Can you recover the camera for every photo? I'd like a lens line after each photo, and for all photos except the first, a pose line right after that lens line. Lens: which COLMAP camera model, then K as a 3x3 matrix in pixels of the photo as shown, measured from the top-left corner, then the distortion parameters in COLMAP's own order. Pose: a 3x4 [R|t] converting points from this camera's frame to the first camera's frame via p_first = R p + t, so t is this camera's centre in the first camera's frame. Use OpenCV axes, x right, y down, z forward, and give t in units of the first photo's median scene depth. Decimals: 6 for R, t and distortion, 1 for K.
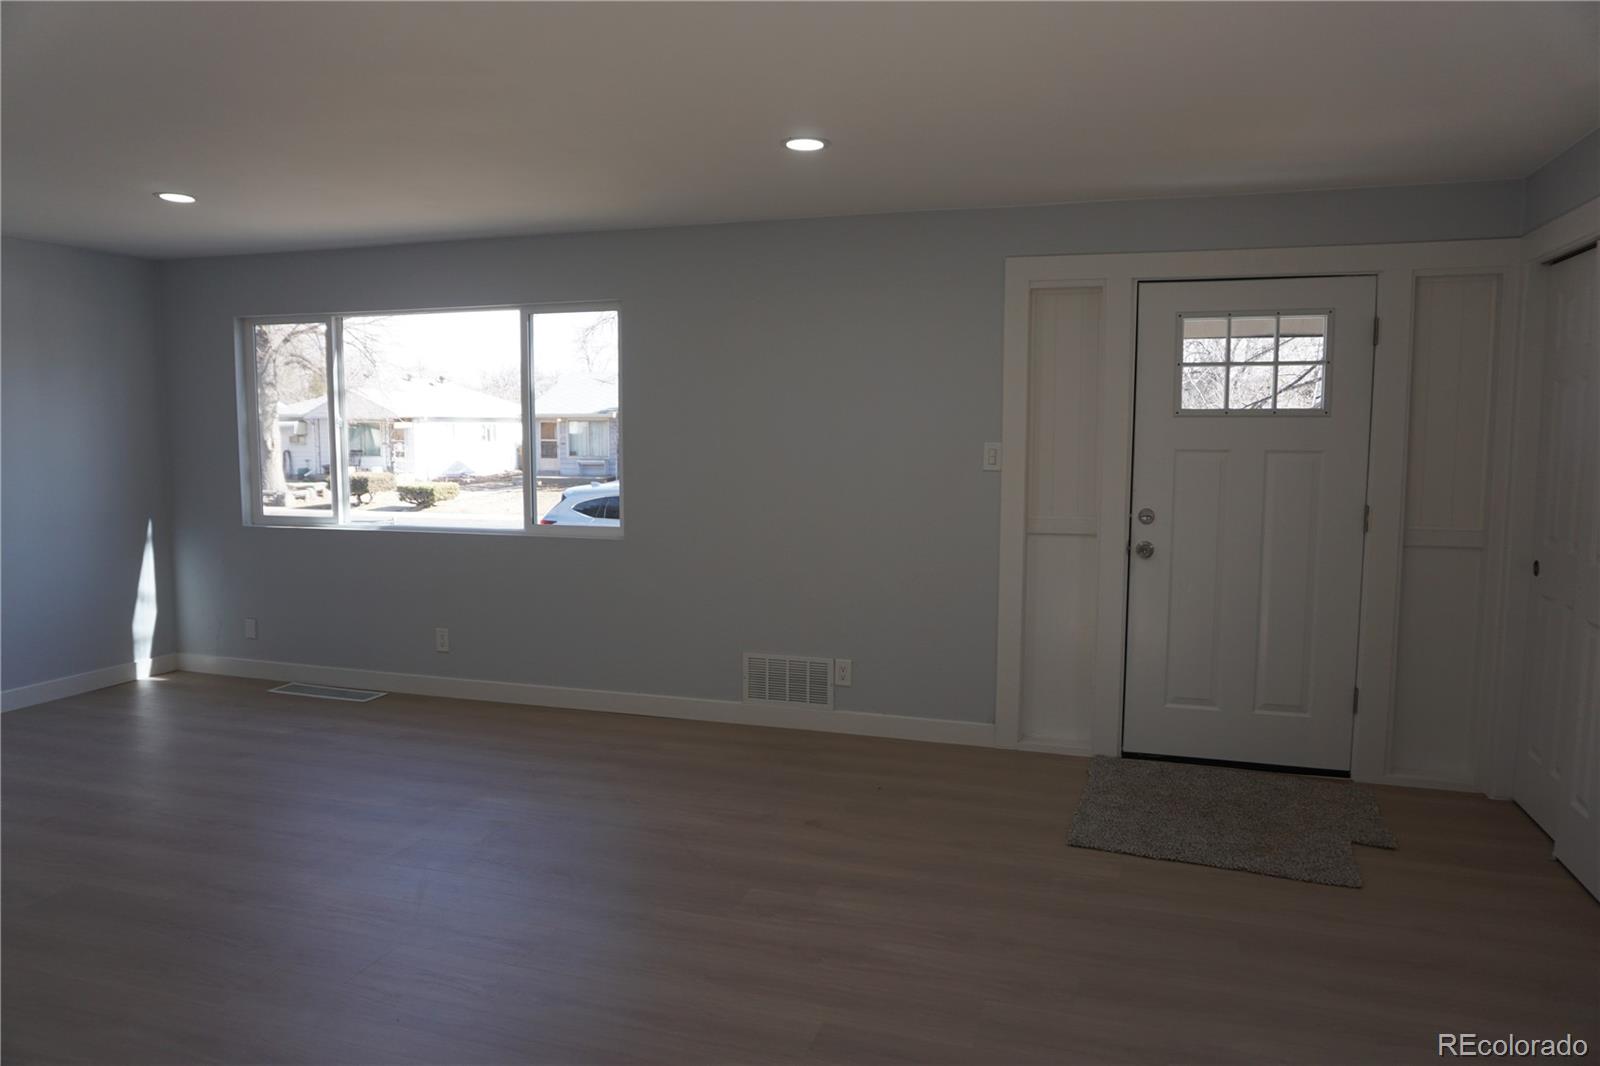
lens RADIAL K [[1070.0, 0, 806.5], [0, 1070.0, 540.9], [0, 0, 1]] dist [-0.052734, 0.037881]
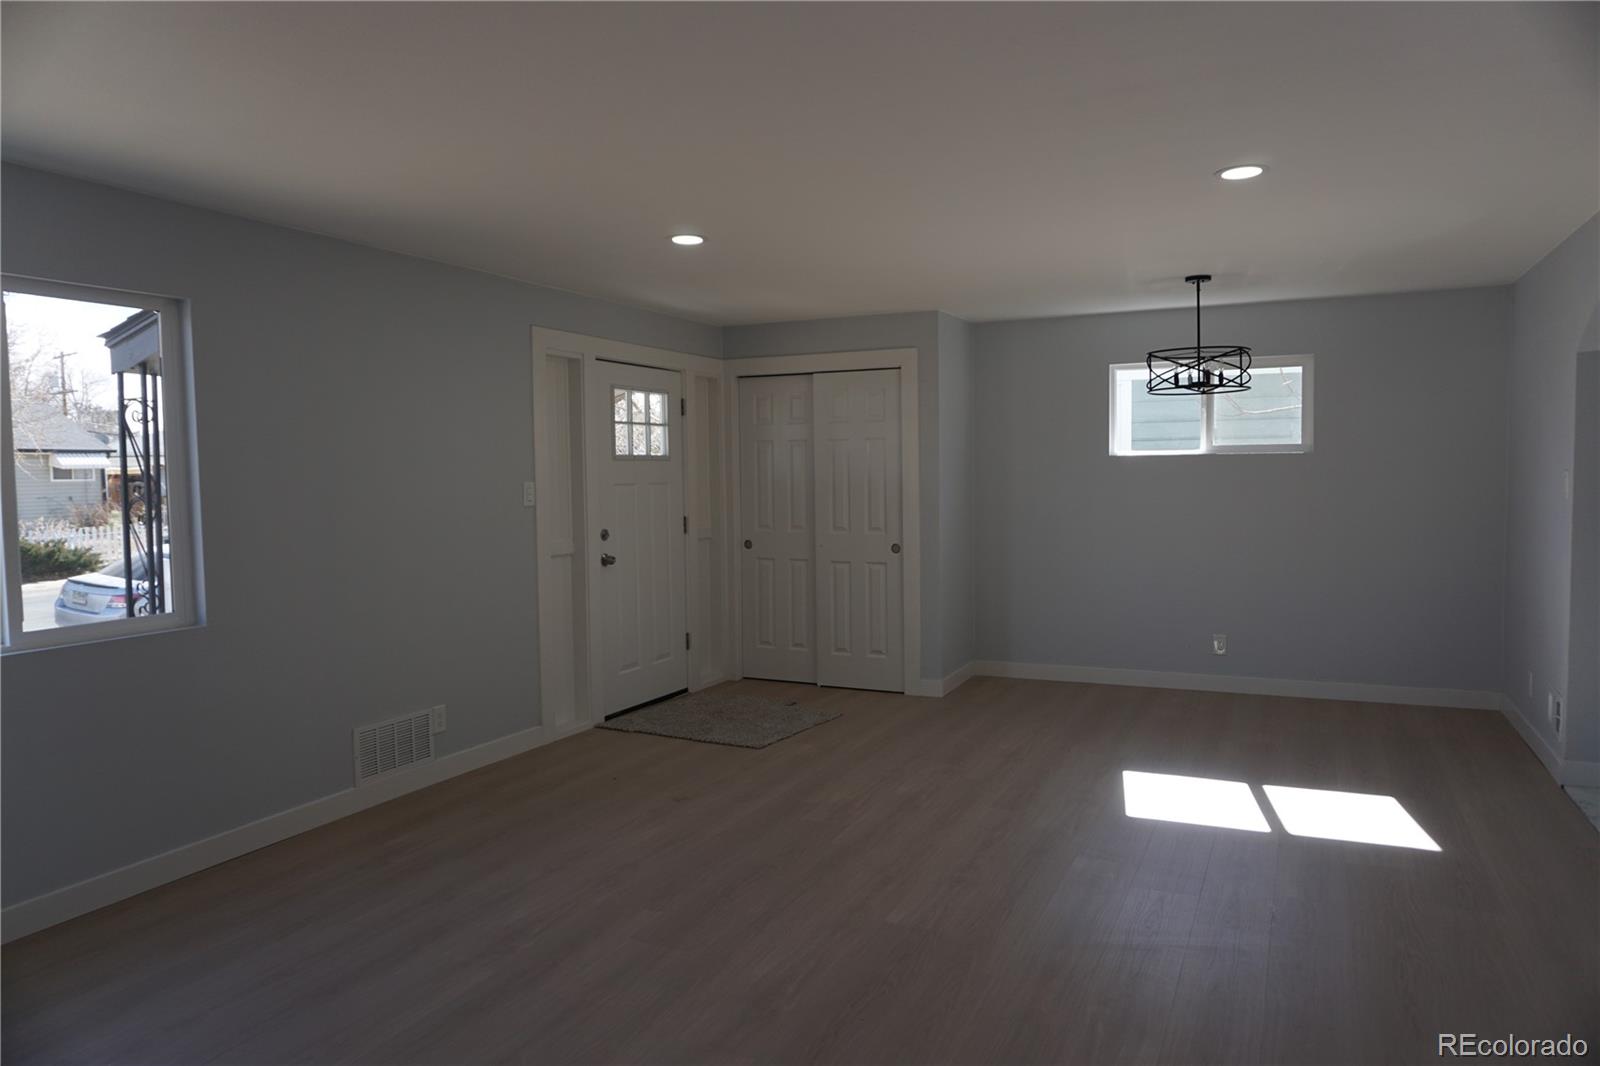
lens RADIAL K [[1070.0, 0, 799.9], [0, 1070.0, 532.1], [0, 0, 1]] dist [-0.052734, 0.037881]
pose [[0.130735, -0.058665, 0.989680, -0.987641], [0.117062, 0.992178, 0.043349, -0.056962], [-0.984482, 0.110186, 0.136579, 0.588701]]
